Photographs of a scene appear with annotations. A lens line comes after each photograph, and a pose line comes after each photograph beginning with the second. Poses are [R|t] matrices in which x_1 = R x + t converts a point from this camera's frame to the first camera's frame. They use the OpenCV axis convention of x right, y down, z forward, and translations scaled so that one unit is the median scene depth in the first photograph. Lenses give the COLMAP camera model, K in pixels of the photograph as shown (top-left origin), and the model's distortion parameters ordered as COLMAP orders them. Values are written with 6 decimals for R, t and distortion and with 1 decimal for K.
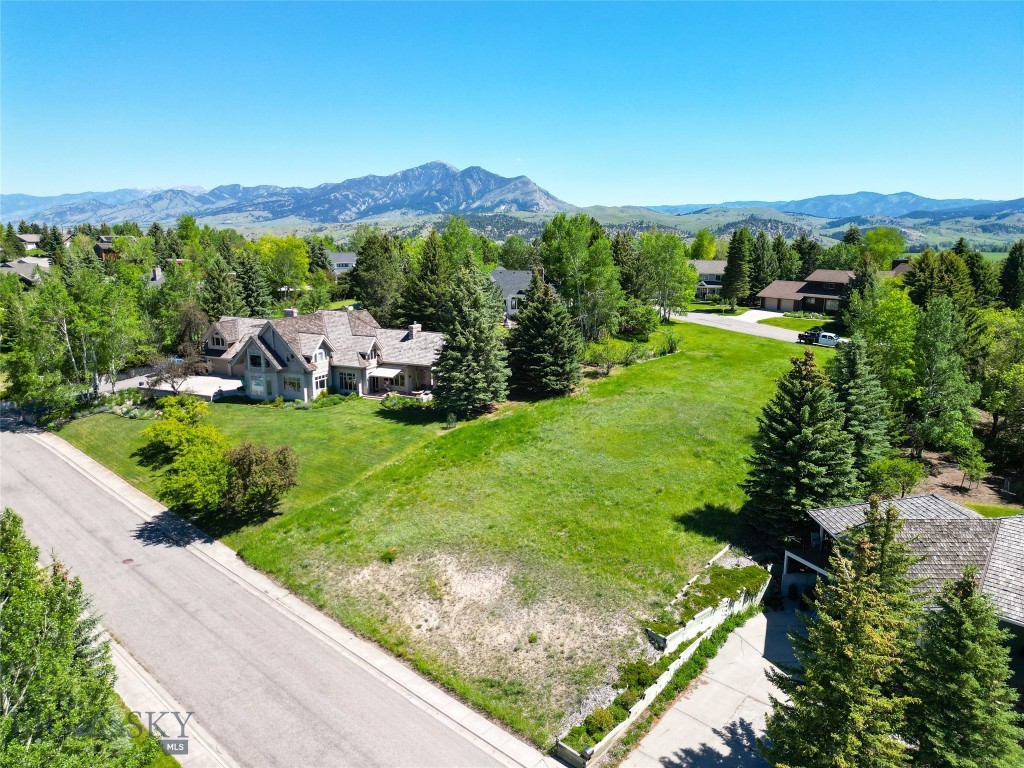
lens RADIAL K [[720.6, 0, 512.5], [0, 720.6, 377.9], [0, 0, 1]] dist [0.042195, -0.017969]
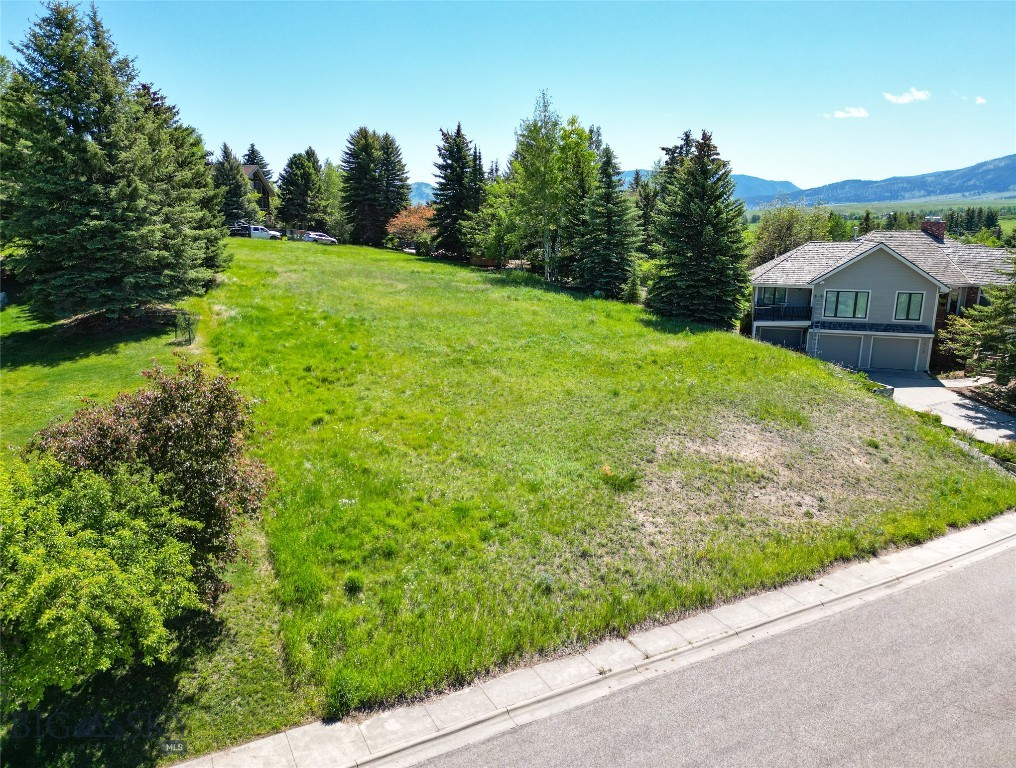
lens RADIAL K [[717.2, 0, 509.1], [0, 717.2, 386.3], [0, 0, 1]] dist [0.028965, -0.000453]
pose [[0.321525, -0.216702, 0.921771, -0.505908], [0.183410, 0.969278, 0.163895, 0.064360], [-0.928969, 0.116366, 0.351392, 0.687282]]
